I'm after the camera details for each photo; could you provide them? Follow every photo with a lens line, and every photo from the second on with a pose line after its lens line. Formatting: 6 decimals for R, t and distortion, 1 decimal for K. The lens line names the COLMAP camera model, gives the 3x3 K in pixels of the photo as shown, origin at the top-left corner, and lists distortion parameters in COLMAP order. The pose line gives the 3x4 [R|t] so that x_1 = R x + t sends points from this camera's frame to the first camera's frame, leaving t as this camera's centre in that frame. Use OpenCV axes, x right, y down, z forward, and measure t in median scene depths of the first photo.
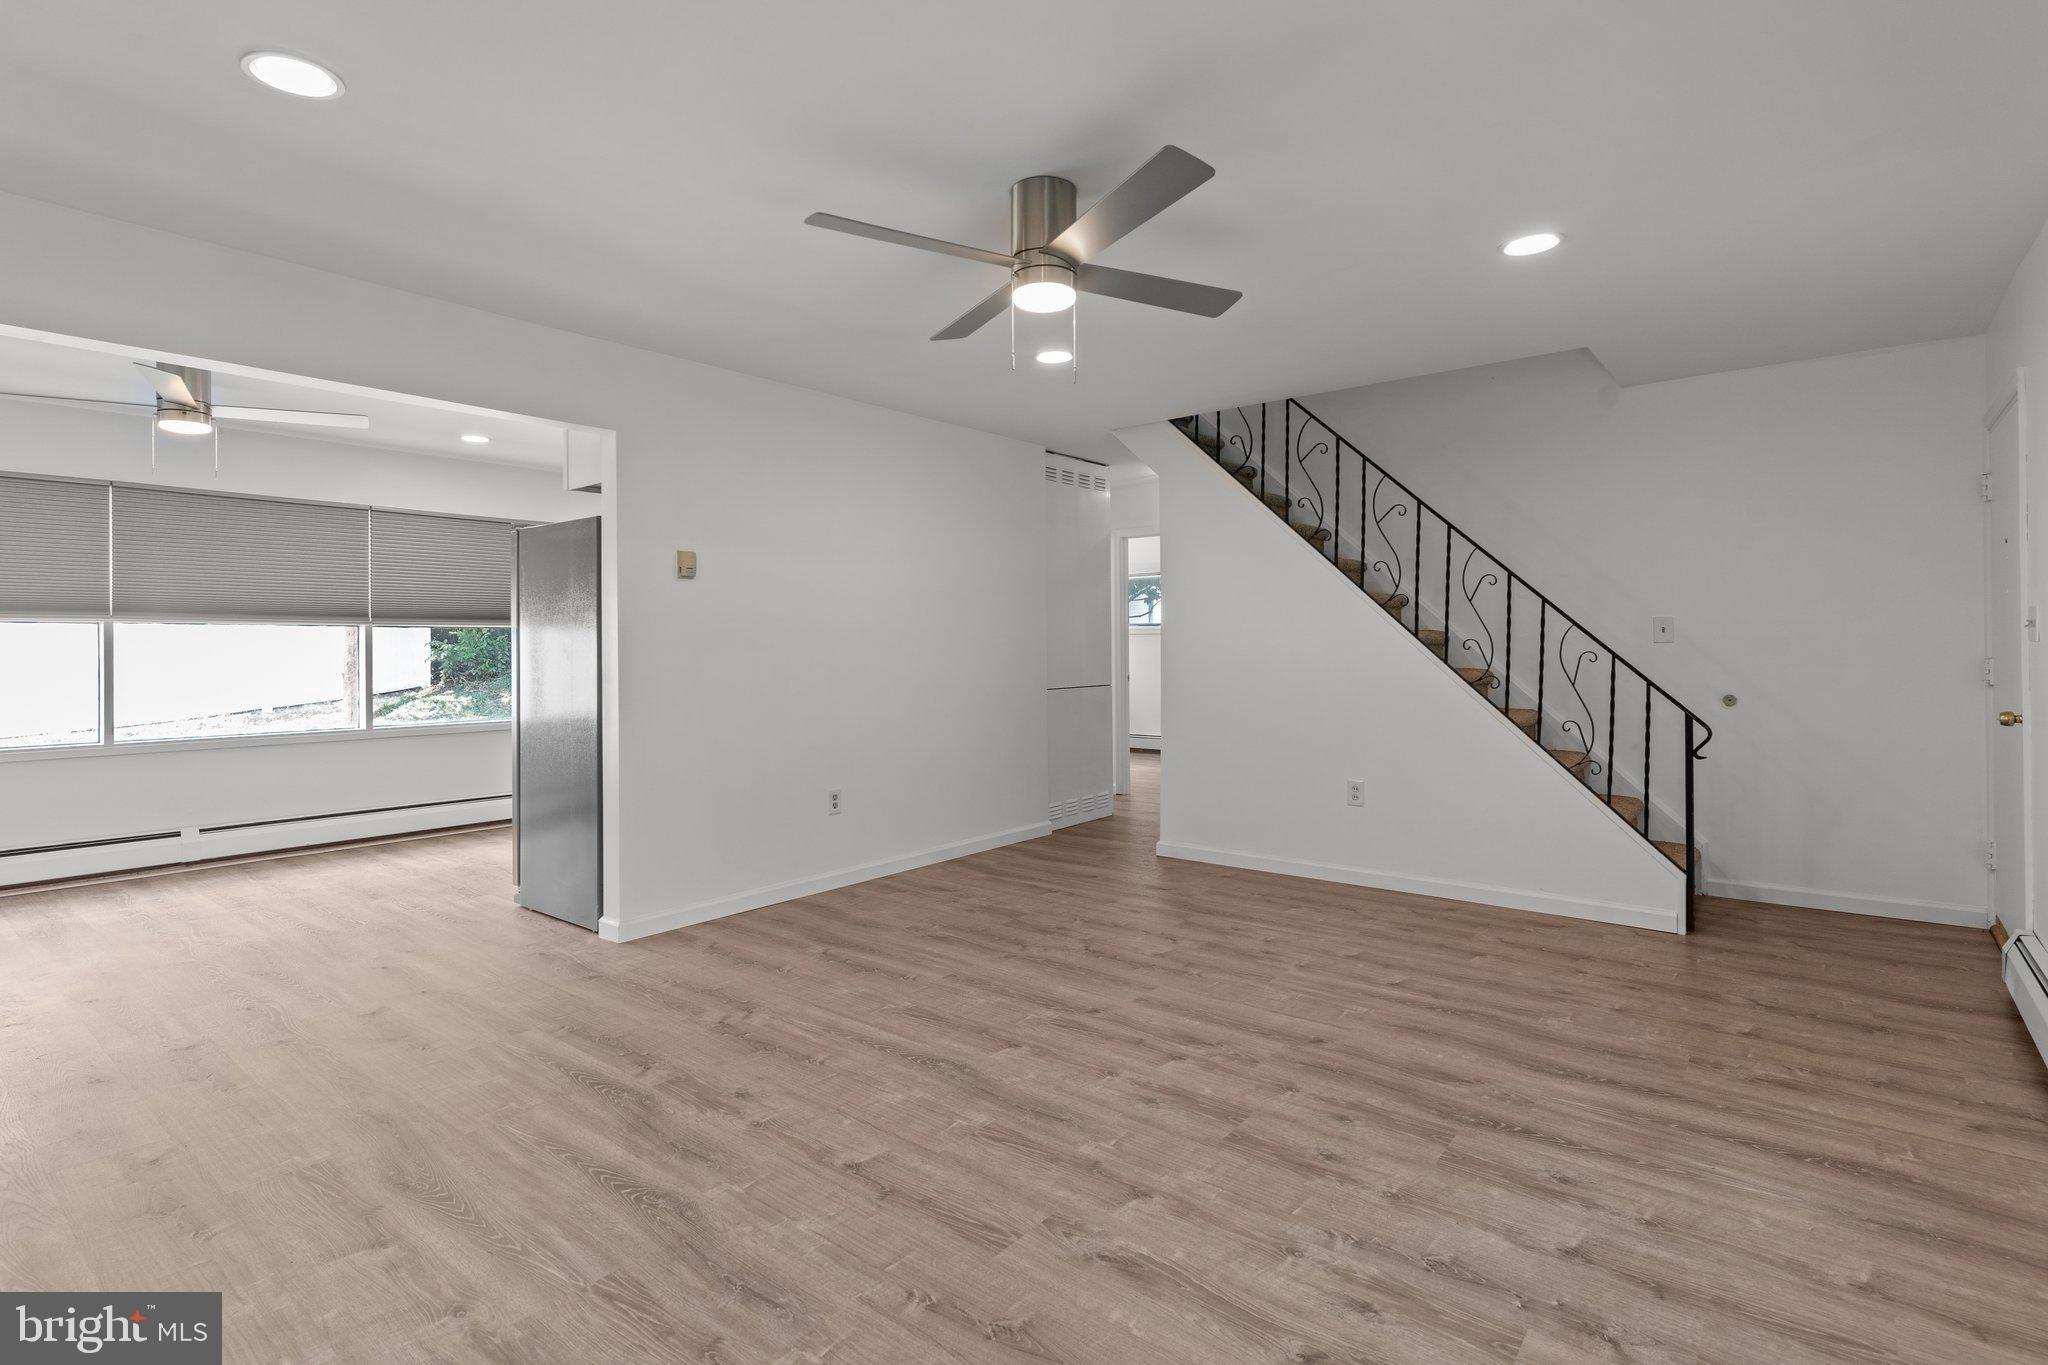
lens RADIAL K [[985.5, 0, 1017.7], [0, 985.5, 641.1], [0, 0, 1]] dist [0.001710, -0.000012]
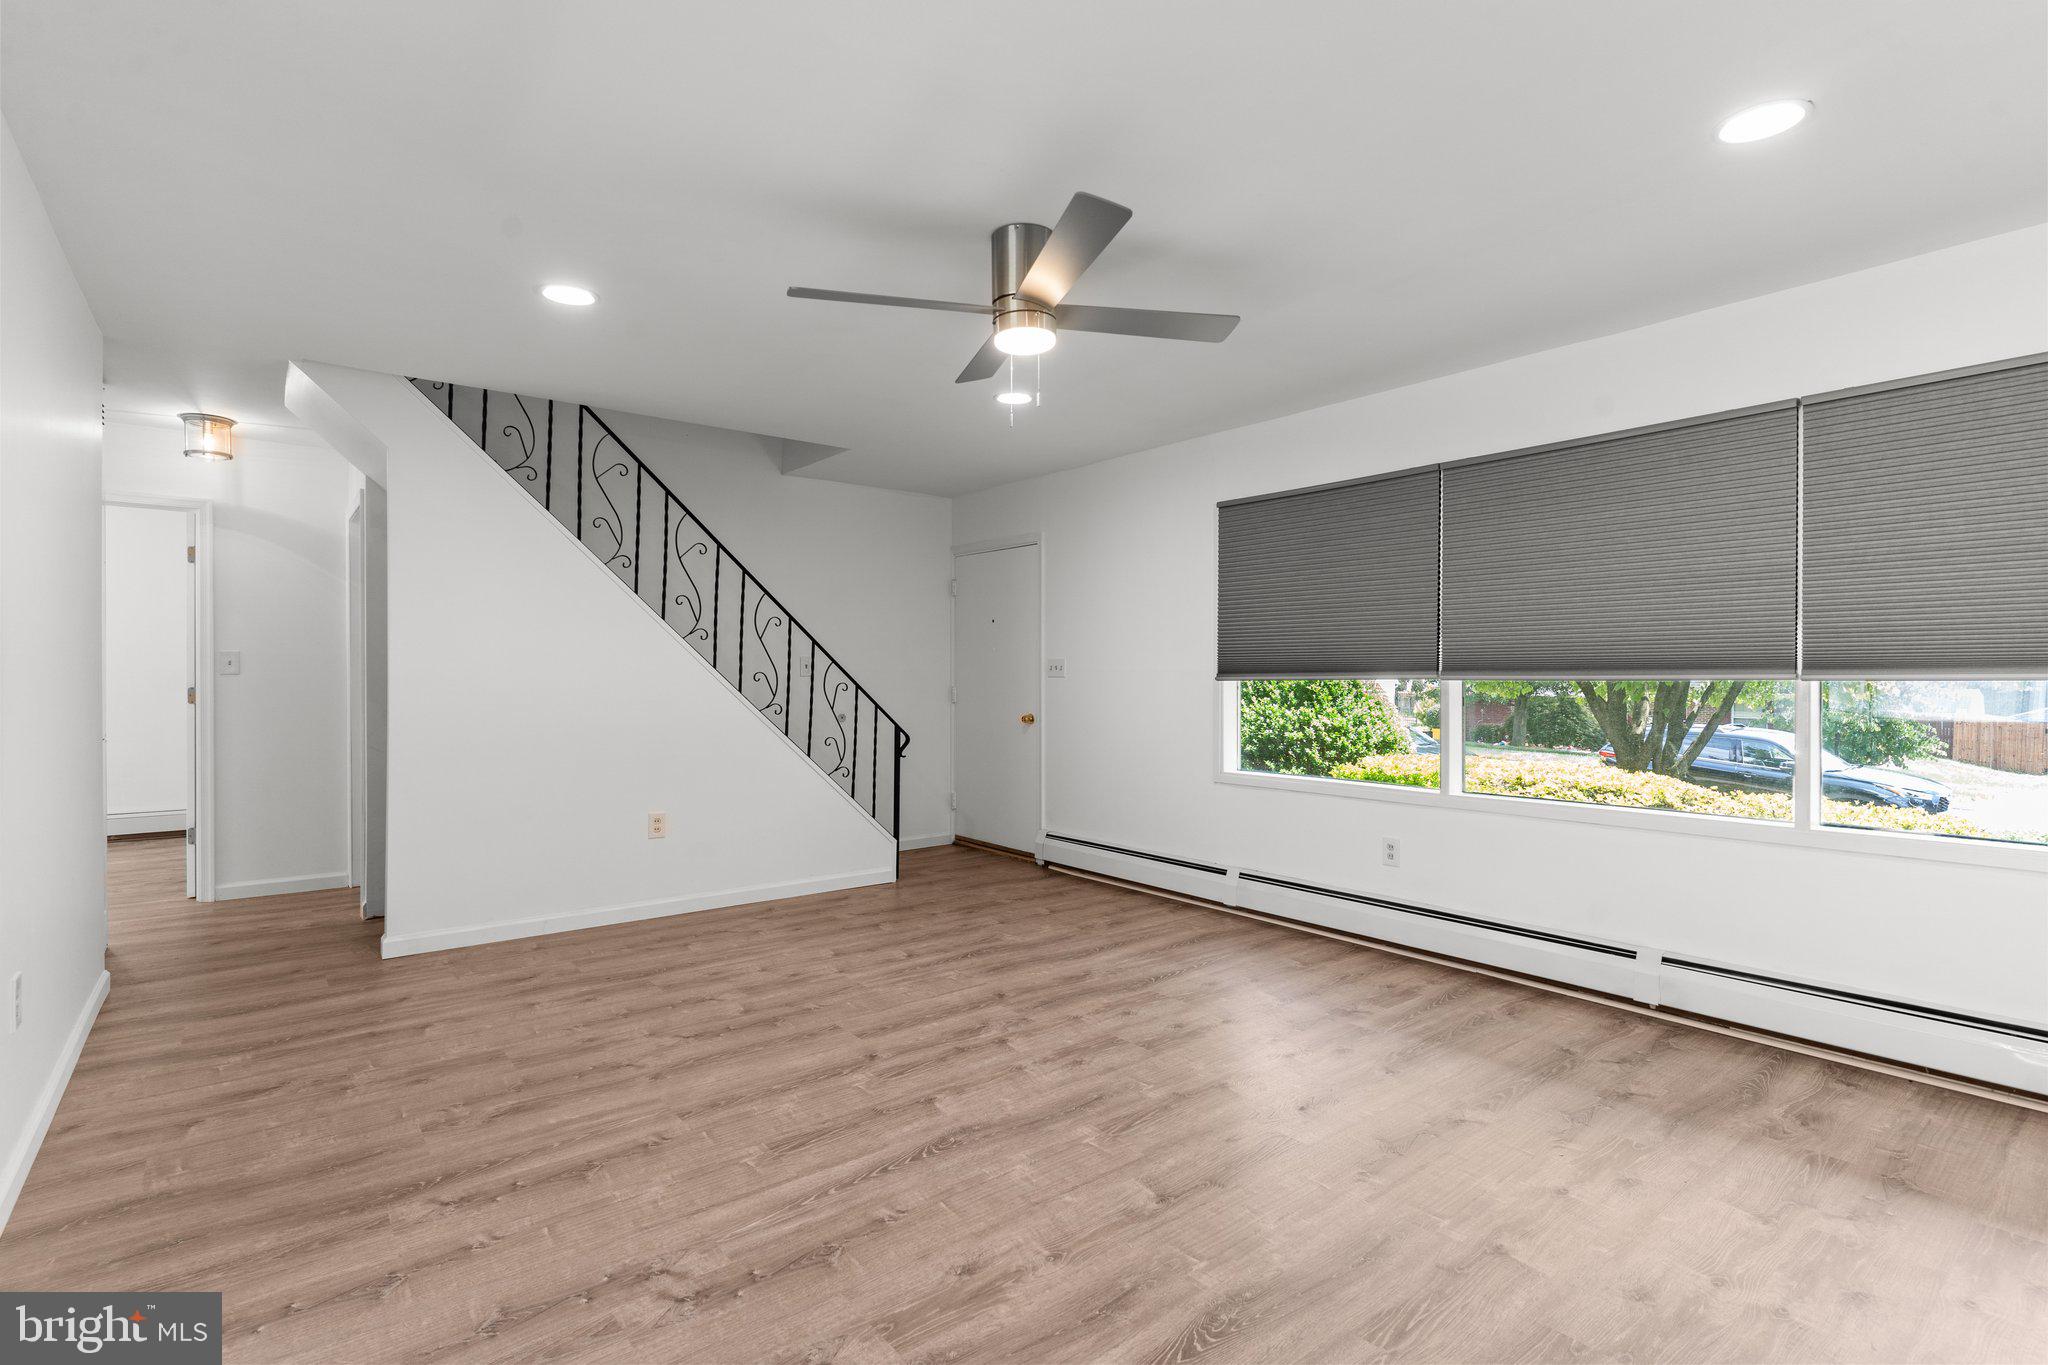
lens RADIAL K [[964.9, 0, 1024.0], [0, 964.9, 682.5], [0, 0, 1]] dist [-0.003091, 0.000038]
pose [[0.211802, 0.000206, 0.977313, -0.914018], [-0.009016, 0.999958, 0.001744, 0.007954], [-0.977271, -0.009181, 0.211795, 0.742633]]
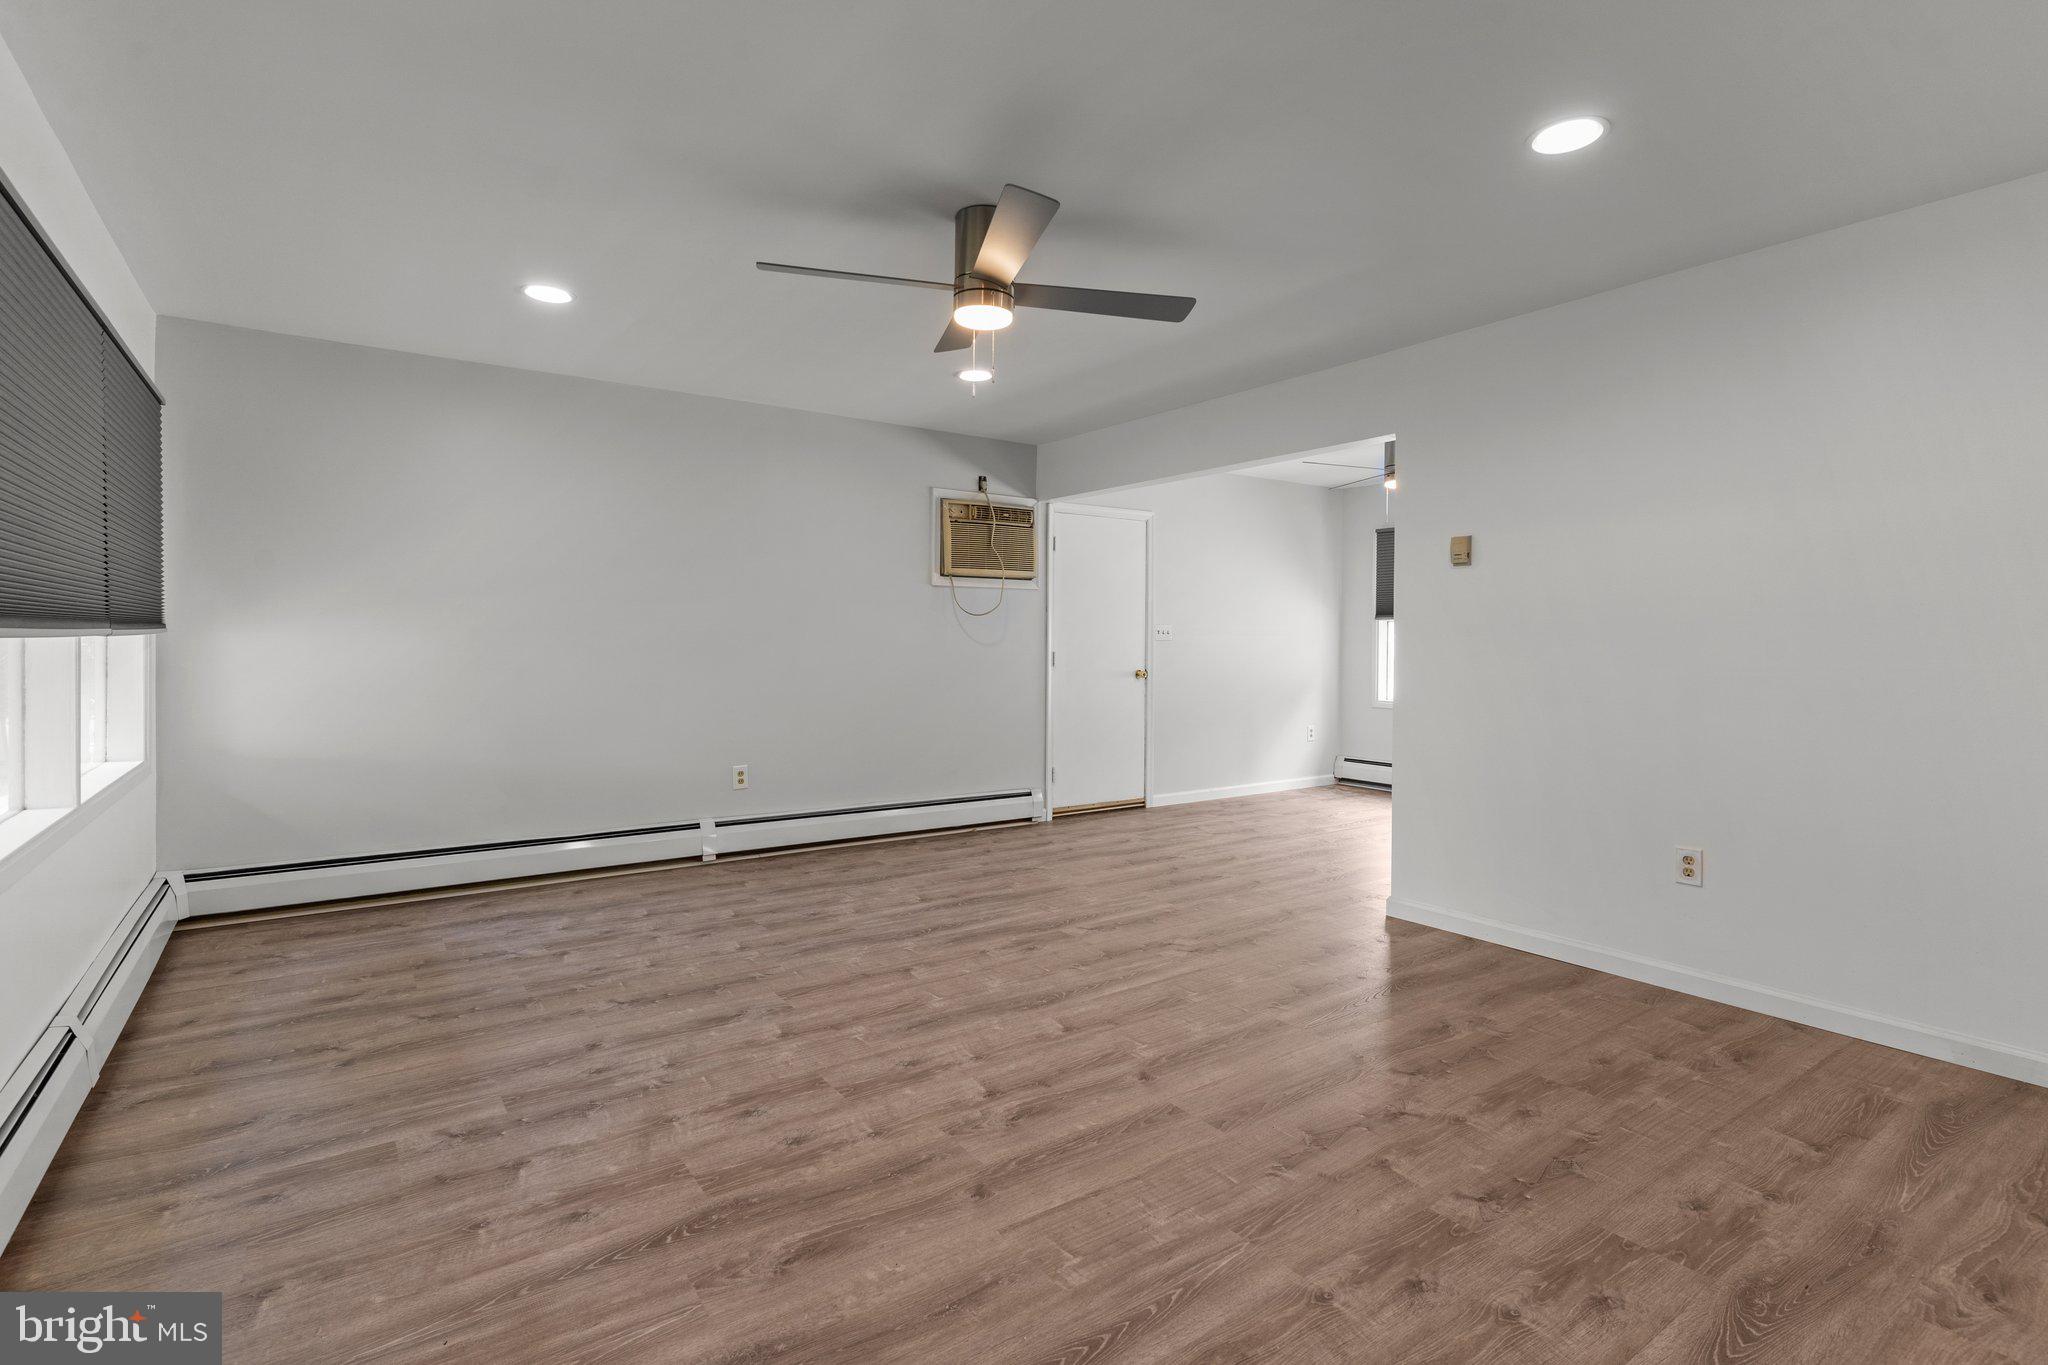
lens RADIAL K [[981.5, 0, 1026.4], [0, 981.5, 656.5], [0, 0, 1]] dist [-0.000739, 0.000678]
pose [[-0.264888, 0.021024, -0.964050, 1.009670], [0.002242, 0.999773, 0.021187, 0.002681], [0.964277, 0.003451, -0.264875, 1.264617]]
